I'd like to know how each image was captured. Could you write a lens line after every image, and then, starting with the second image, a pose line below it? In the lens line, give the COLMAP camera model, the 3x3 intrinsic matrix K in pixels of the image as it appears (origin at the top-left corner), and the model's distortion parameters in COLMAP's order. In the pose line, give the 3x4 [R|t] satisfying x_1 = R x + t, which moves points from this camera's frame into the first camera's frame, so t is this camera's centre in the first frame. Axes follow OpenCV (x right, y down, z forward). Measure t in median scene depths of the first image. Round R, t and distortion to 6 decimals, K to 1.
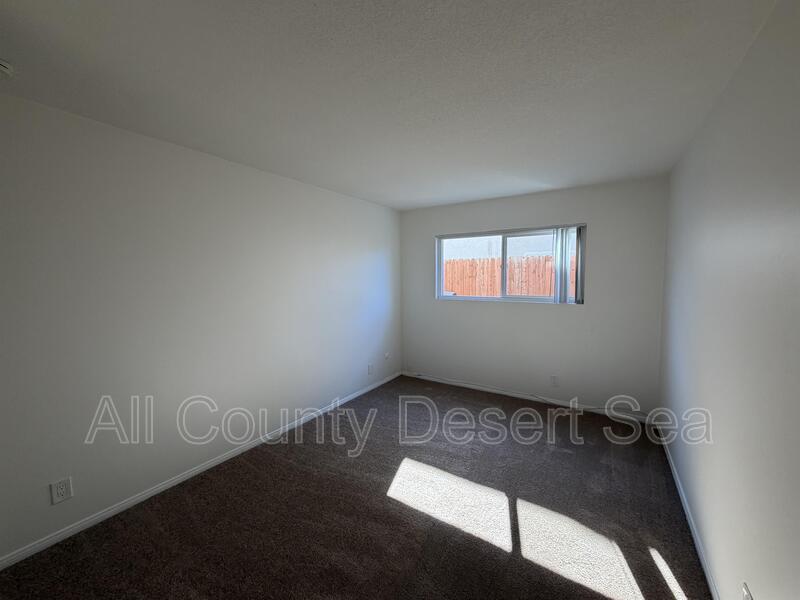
lens RADIAL K [[319.3, 0, 395.9], [0, 319.3, 302.4], [0, 0, 1]] dist [0.002783, -0.000053]
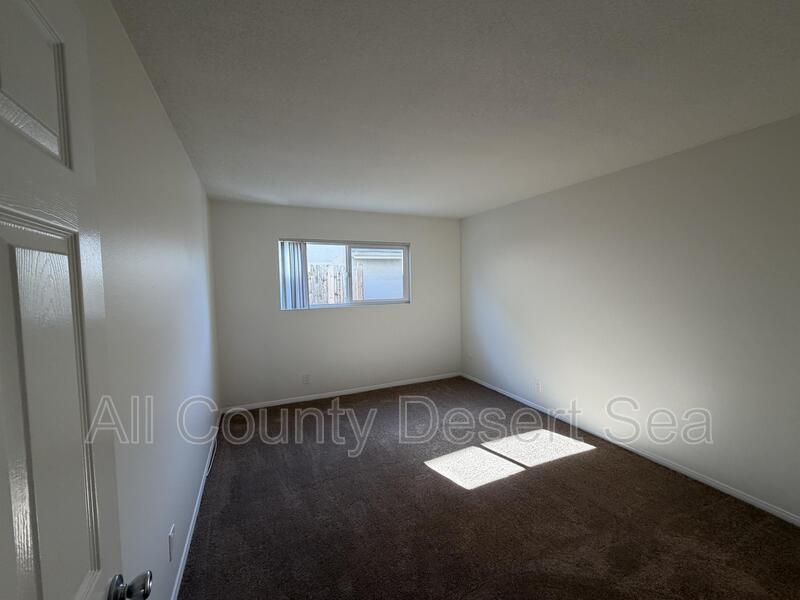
lens RADIAL K [[319.3, 0, 398.8], [0, 319.3, 298.7], [0, 0, 1]] dist [0.002783, -0.000053]
pose [[0.503722, -0.049198, 0.862464, -0.523618], [0.084290, 0.996412, 0.007609, -0.026463], [-0.859744, 0.068864, 0.506062, 0.320658]]
